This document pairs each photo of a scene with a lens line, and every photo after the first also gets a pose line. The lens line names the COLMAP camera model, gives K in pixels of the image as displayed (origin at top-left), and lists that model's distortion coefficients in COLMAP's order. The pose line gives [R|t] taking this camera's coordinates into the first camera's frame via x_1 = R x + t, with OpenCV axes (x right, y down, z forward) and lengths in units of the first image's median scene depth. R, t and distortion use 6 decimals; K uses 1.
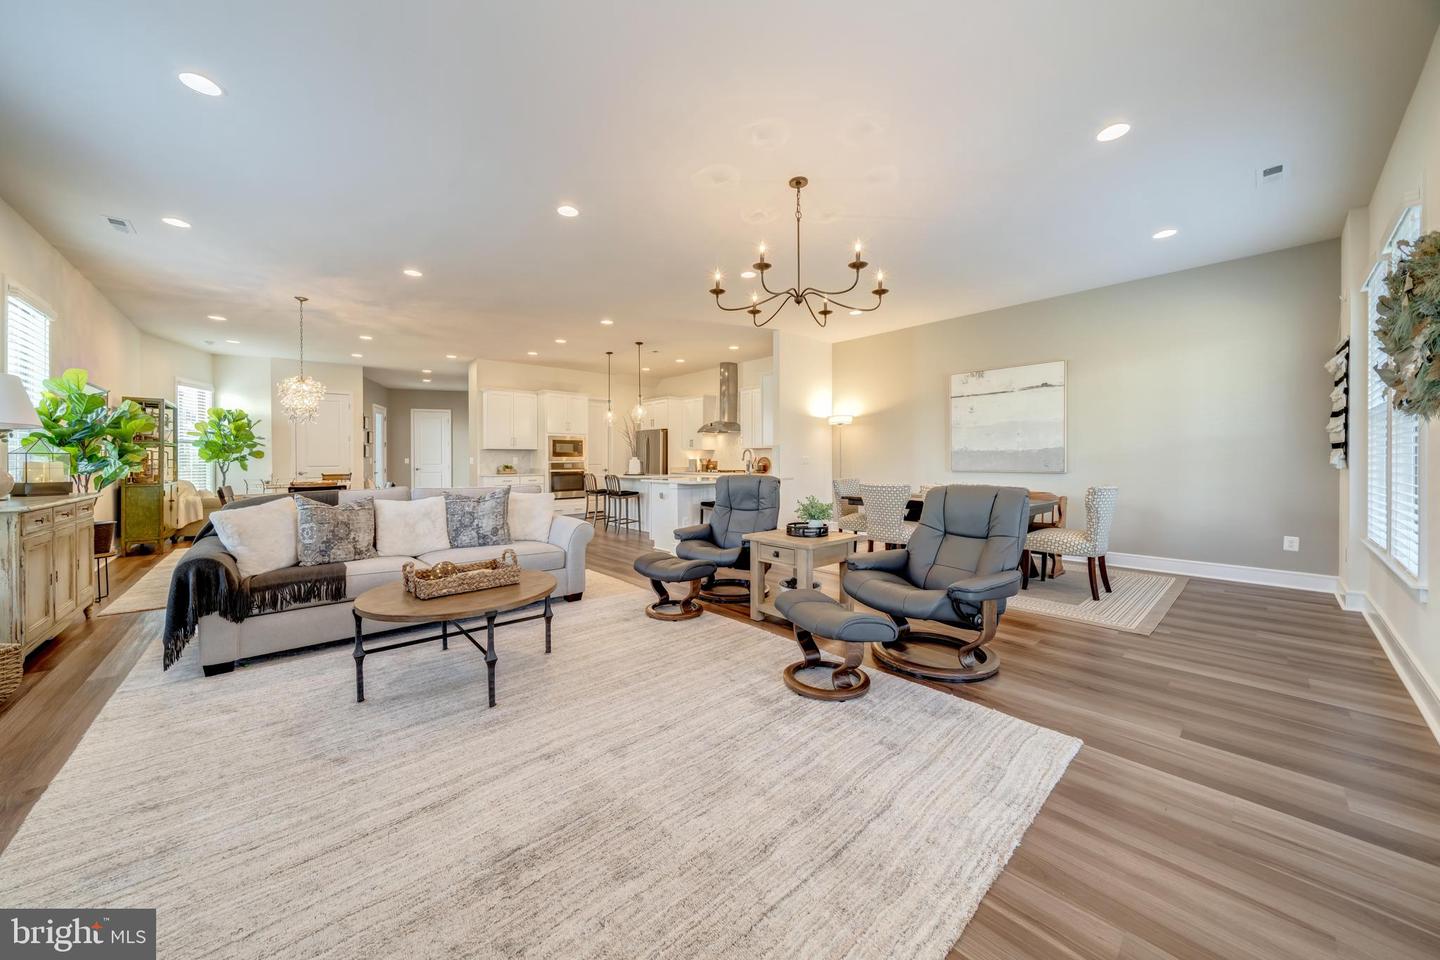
lens RADIAL K [[495.6, 0, 714.3], [0, 495.6, 468.7], [0, 0, 1]] dist [-0.001894, -0.000143]
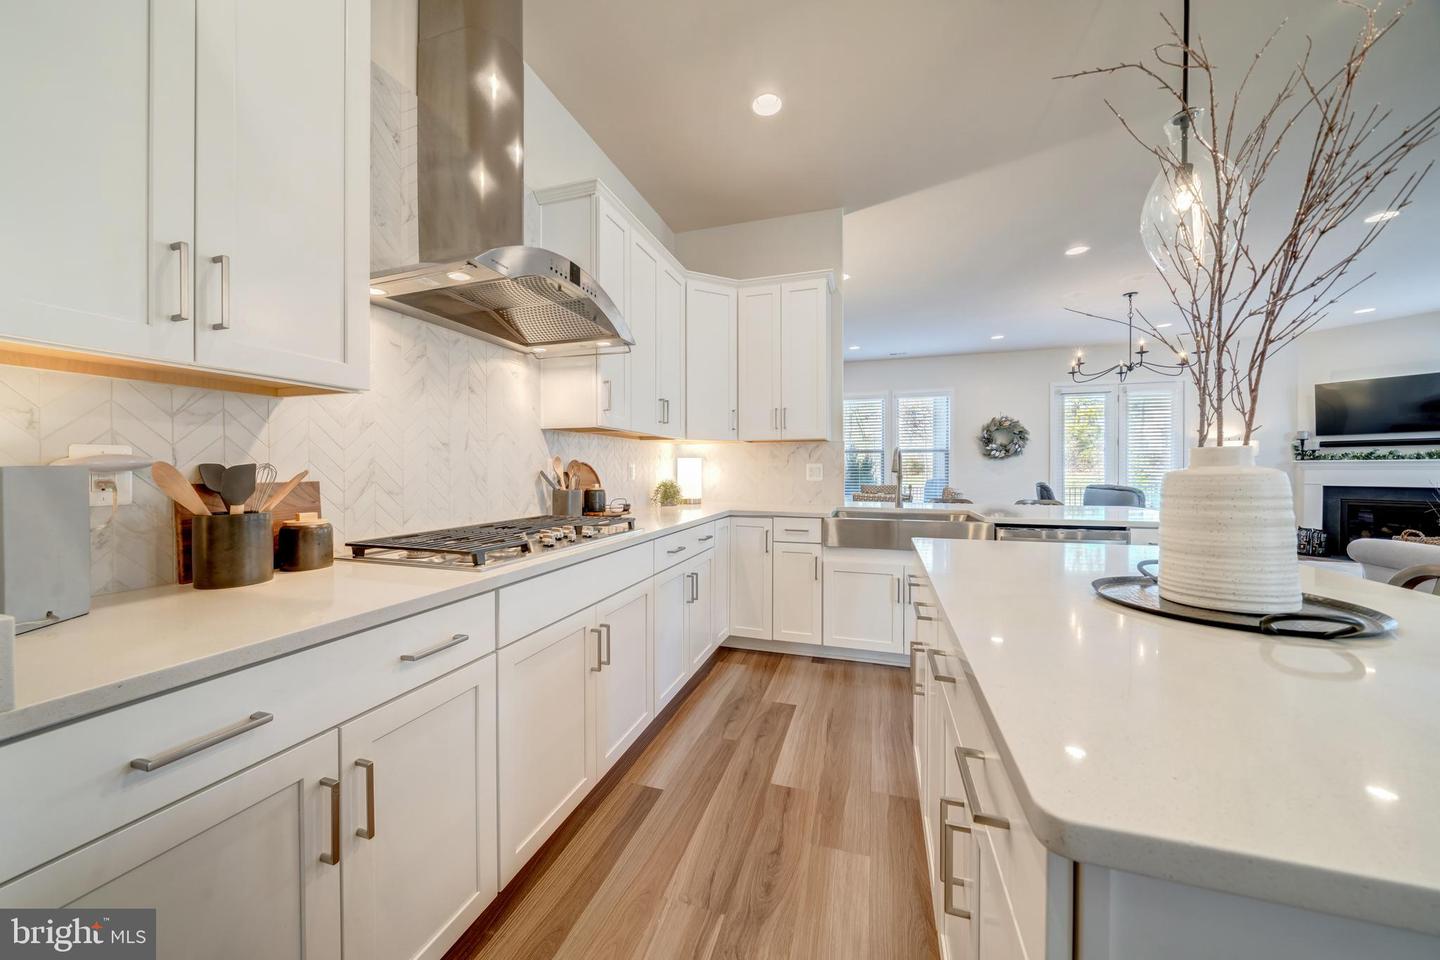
lens RADIAL K [[495.6, 0, 714.3], [0, 495.6, 468.7], [0, 0, 1]] dist [-0.001894, -0.000143]
pose [[-0.507693, 0.004077, 0.861528, -0.246394], [0.018200, 0.999816, 0.005994, -0.025583], [-0.861346, 0.018722, -0.507674, 1.404912]]
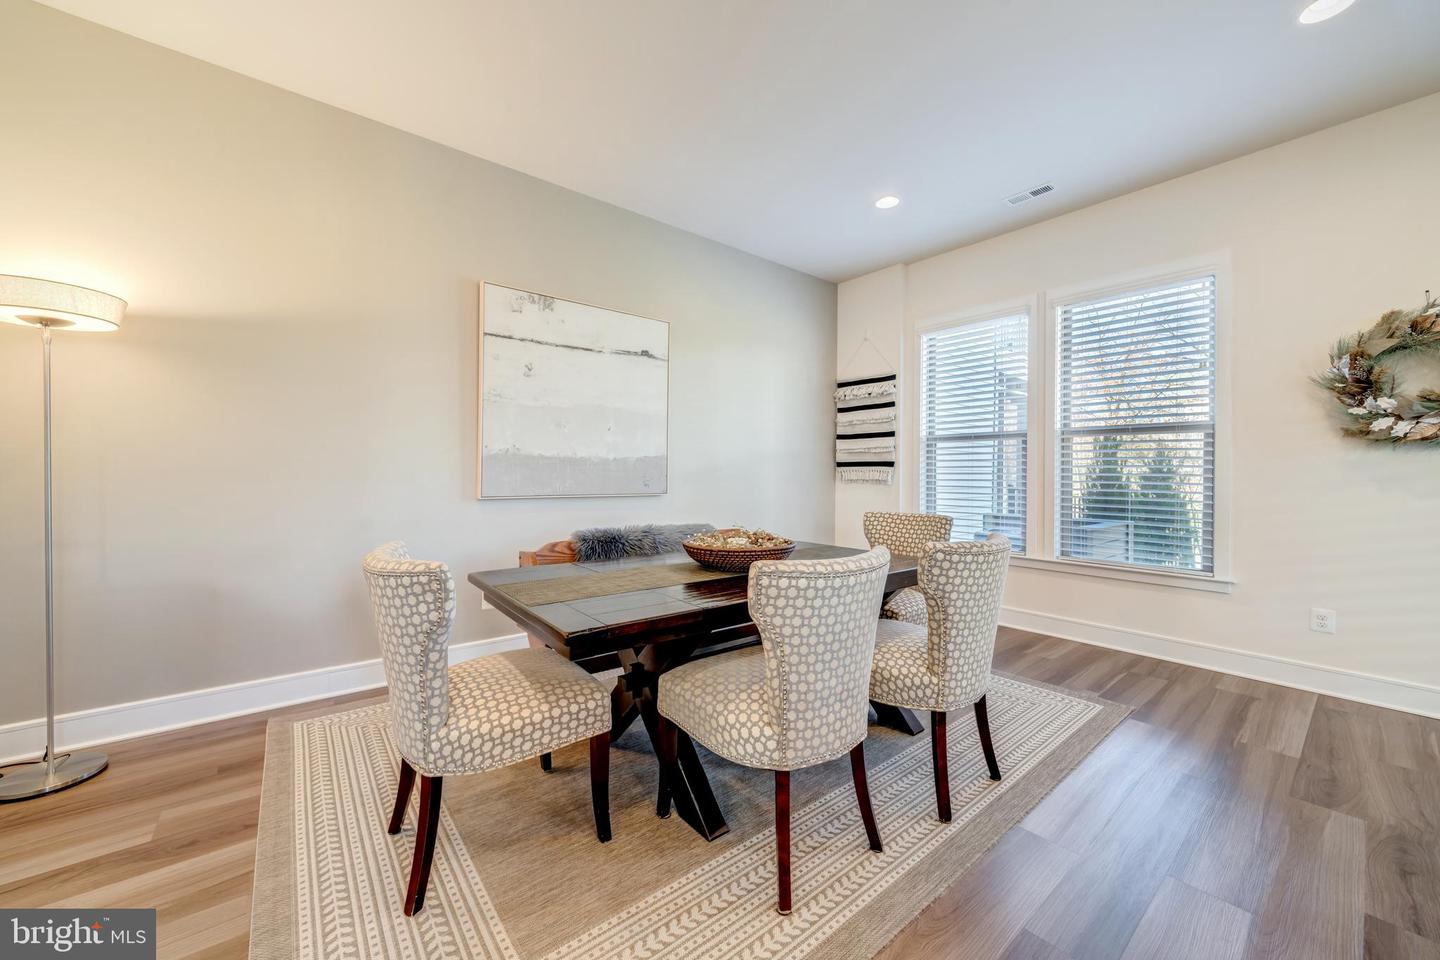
lens RADIAL K [[525.7, 0, 720.7], [0, 525.7, 473.0], [0, 0, 1]] dist [0.000520, 0.000416]
pose [[0.049824, 0.005673, 0.998742, 0.014434], [0.009185, 0.999939, -0.006138, -0.012593], [-0.998716, 0.009479, 0.049769, 0.726386]]
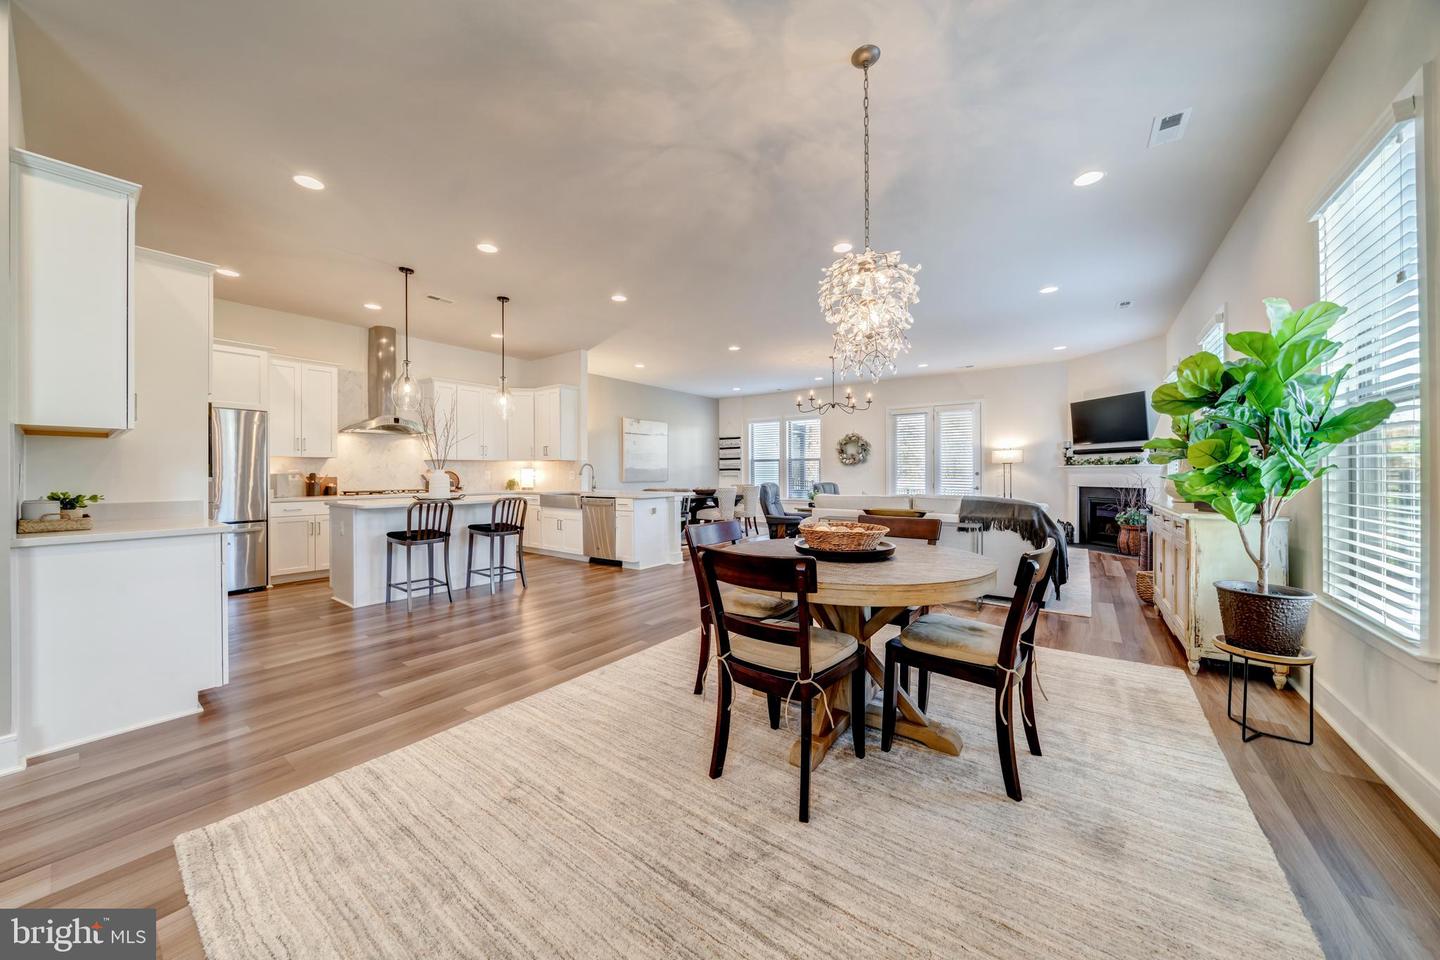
lens RADIAL K [[488.6, 0, 713.8], [0, 488.6, 474.4], [0, 0, 1]] dist [0.001158, -0.000012]
pose [[-0.197688, 0.002746, 0.980261, -0.957588], [0.021714, 0.999763, 0.001578, -0.014045], [-0.980024, 0.021597, -0.197701, 0.967306]]
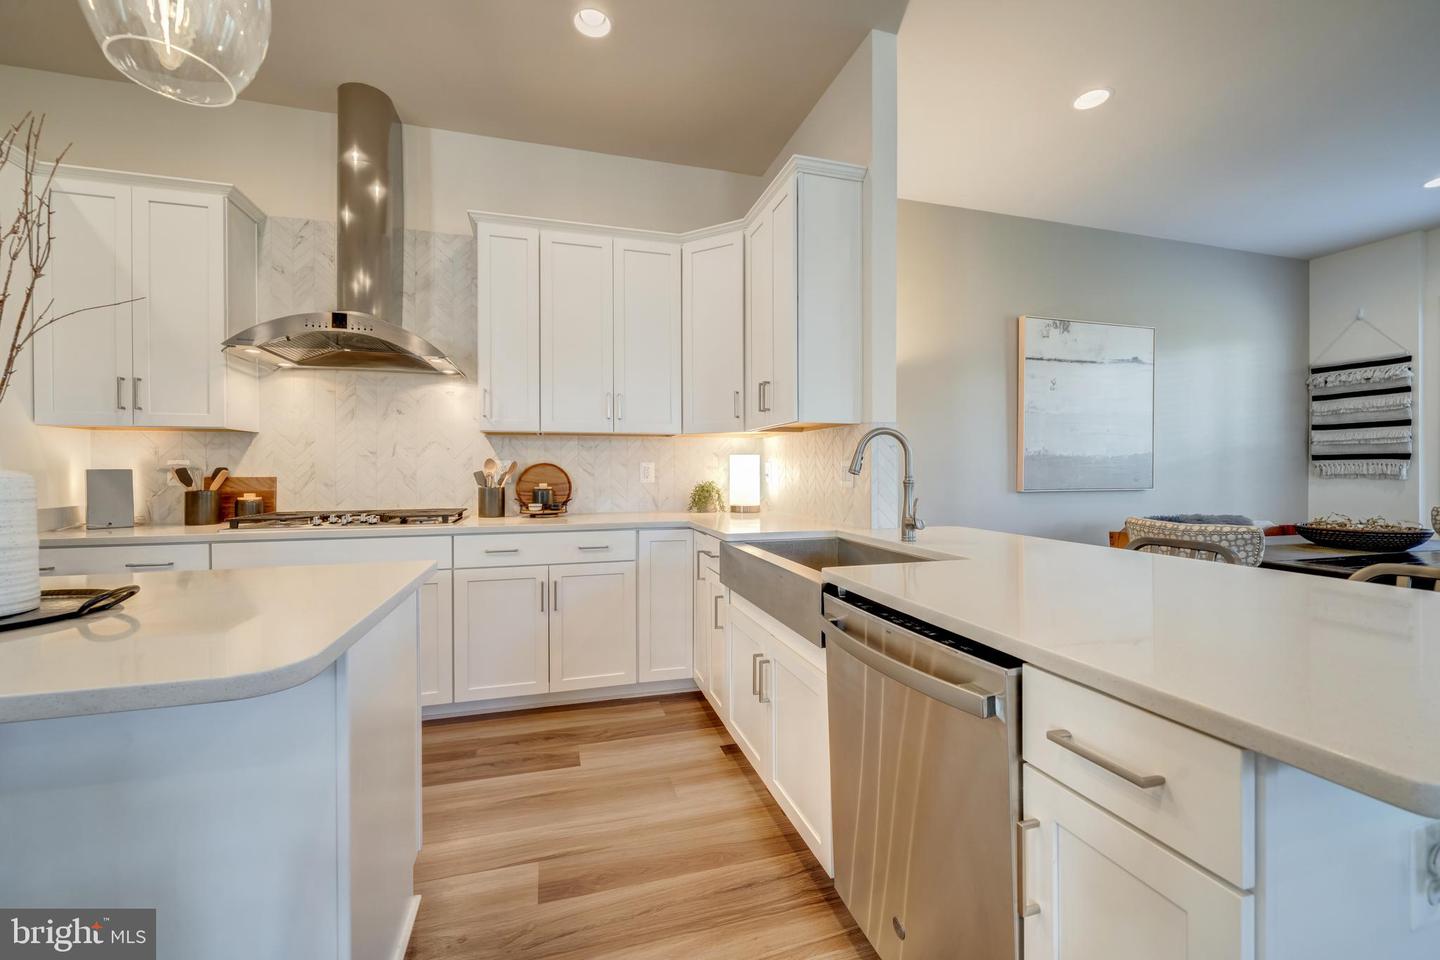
lens RADIAL K [[578.4, 0, 719.4], [0, 578.4, 472.1], [0, 0, 1]] dist [-0.002499, -0.000010]
pose [[0.424394, -0.002144, 0.905475, -0.235383], [0.017466, 0.999831, -0.005819, -0.017707], [-0.905309, 0.018284, 0.424359, 0.973586]]
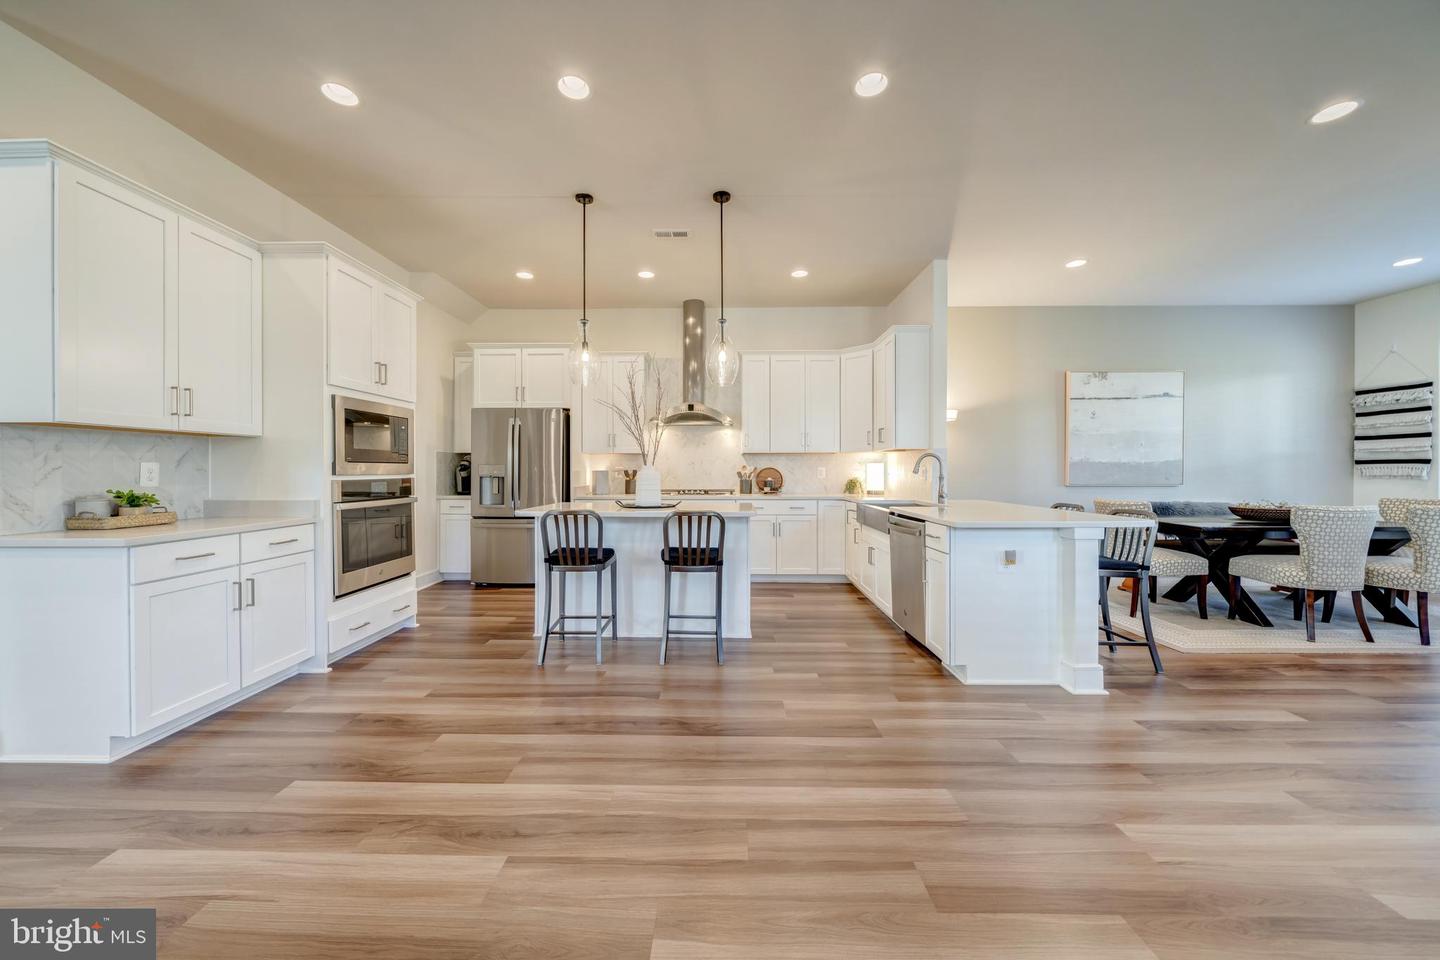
lens RADIAL K [[513.3, 0, 718.2], [0, 513.3, 472.2], [0, 0, 1]] dist [-0.005078, -0.000198]
pose [[0.677042, 0.000044, 0.735945, -0.538256], [0.011875, 0.999869, -0.010985, -0.014598], [-0.735849, 0.016177, 0.676953, 0.799816]]
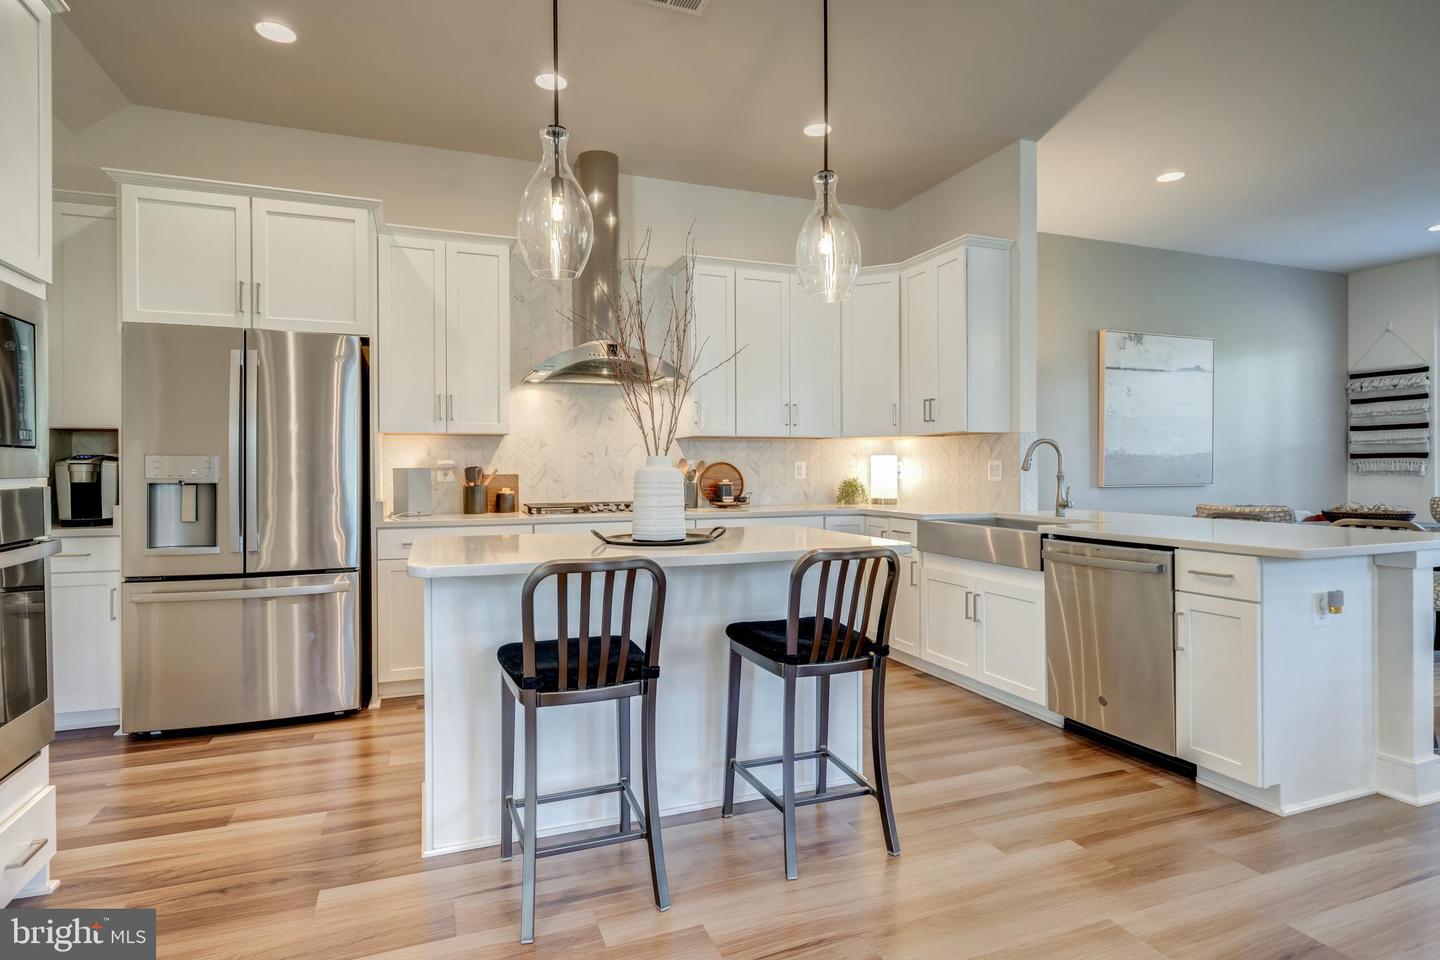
lens RADIAL K [[763.5, 0, 724.0], [0, 763.5, 470.2], [0, 0, 1]] dist [0.000382, -0.001197]
pose [[0.347731, -0.001393, 0.937593, -0.545209], [0.019443, 0.999795, -0.005725, -0.018453], [-0.937393, 0.020220, 0.347687, 1.048689]]
